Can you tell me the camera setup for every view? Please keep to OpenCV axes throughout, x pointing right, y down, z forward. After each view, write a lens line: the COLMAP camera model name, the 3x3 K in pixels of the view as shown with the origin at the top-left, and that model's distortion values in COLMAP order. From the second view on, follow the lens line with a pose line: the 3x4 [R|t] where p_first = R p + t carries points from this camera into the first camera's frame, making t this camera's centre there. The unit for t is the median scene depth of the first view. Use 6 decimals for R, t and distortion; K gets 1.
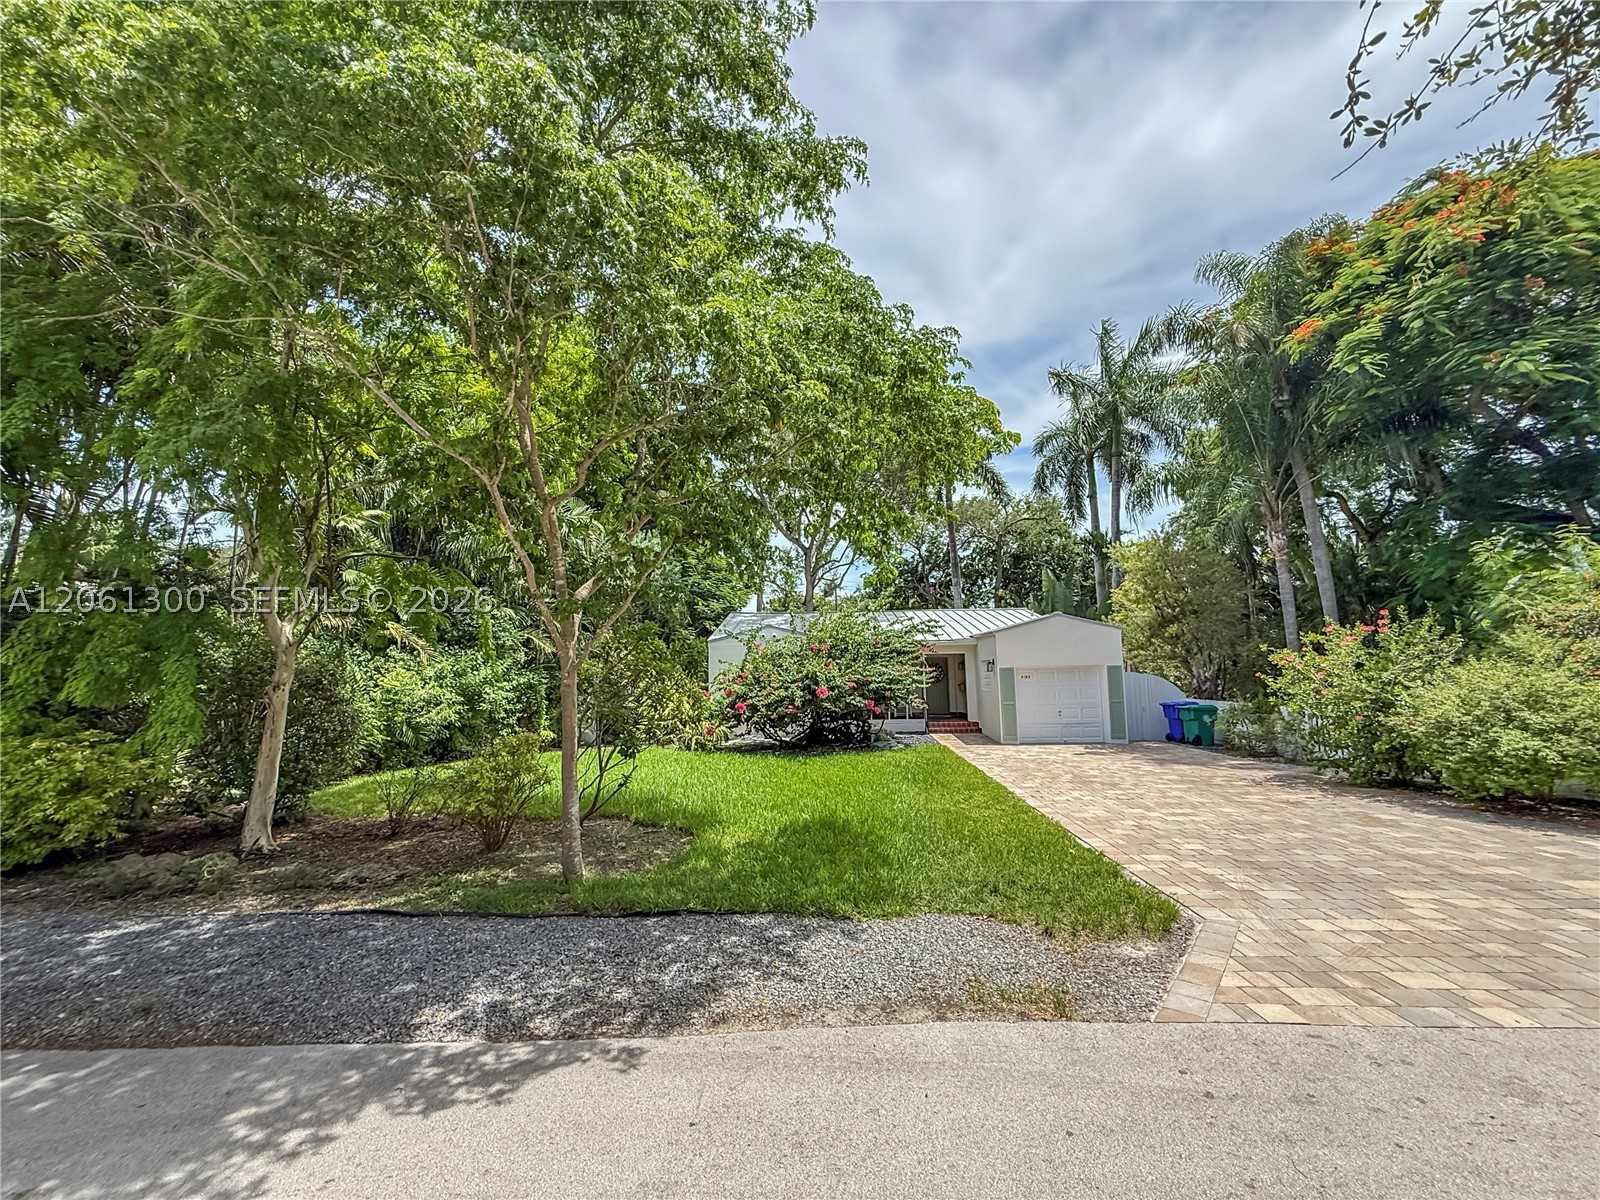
lens RADIAL K [[636.8, 0, 791.5], [0, 636.8, 603.4], [0, 0, 1]] dist [0.000644, 0.000138]
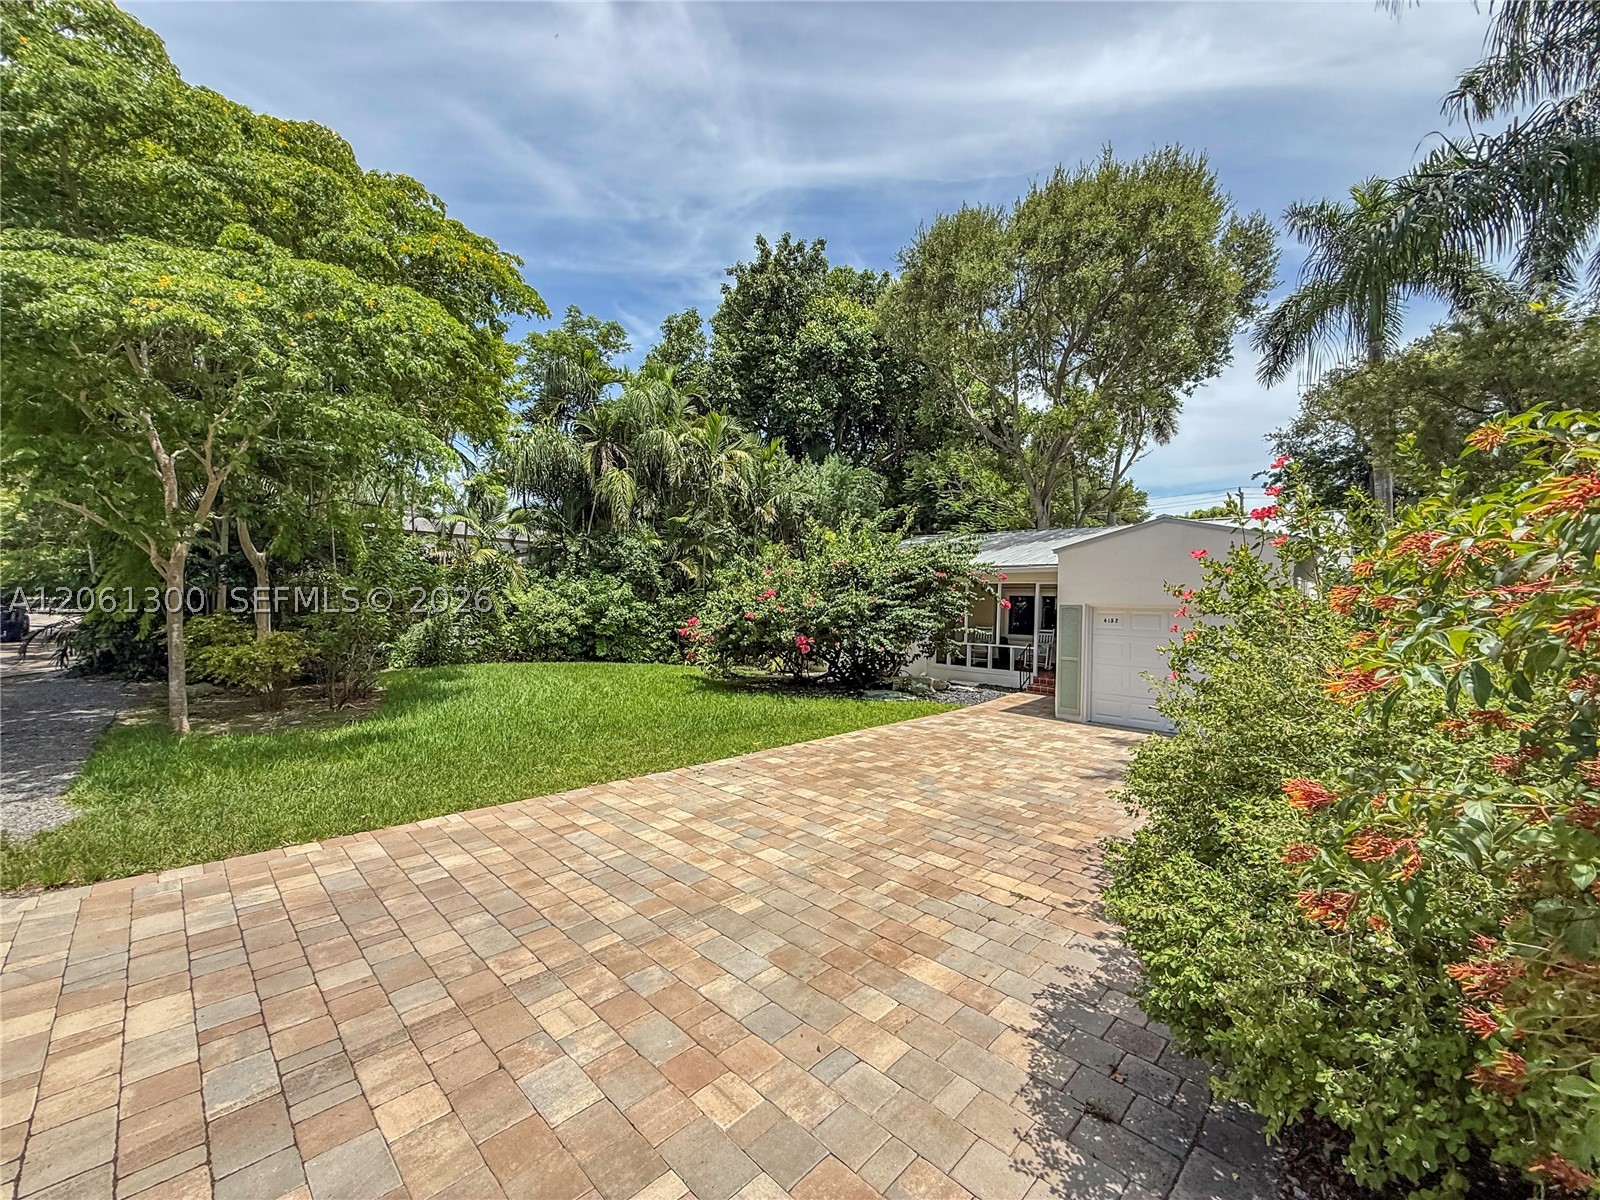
lens RADIAL K [[636.8, 0, 792.1], [0, 636.8, 604.3], [0, 0, 1]] dist [0.000644, 0.000138]
pose [[0.735691, 0.034789, -0.676423, 0.576151], [0.038209, 0.994958, 0.092728, 0.028697], [0.676238, -0.094065, 0.730653, 0.332721]]
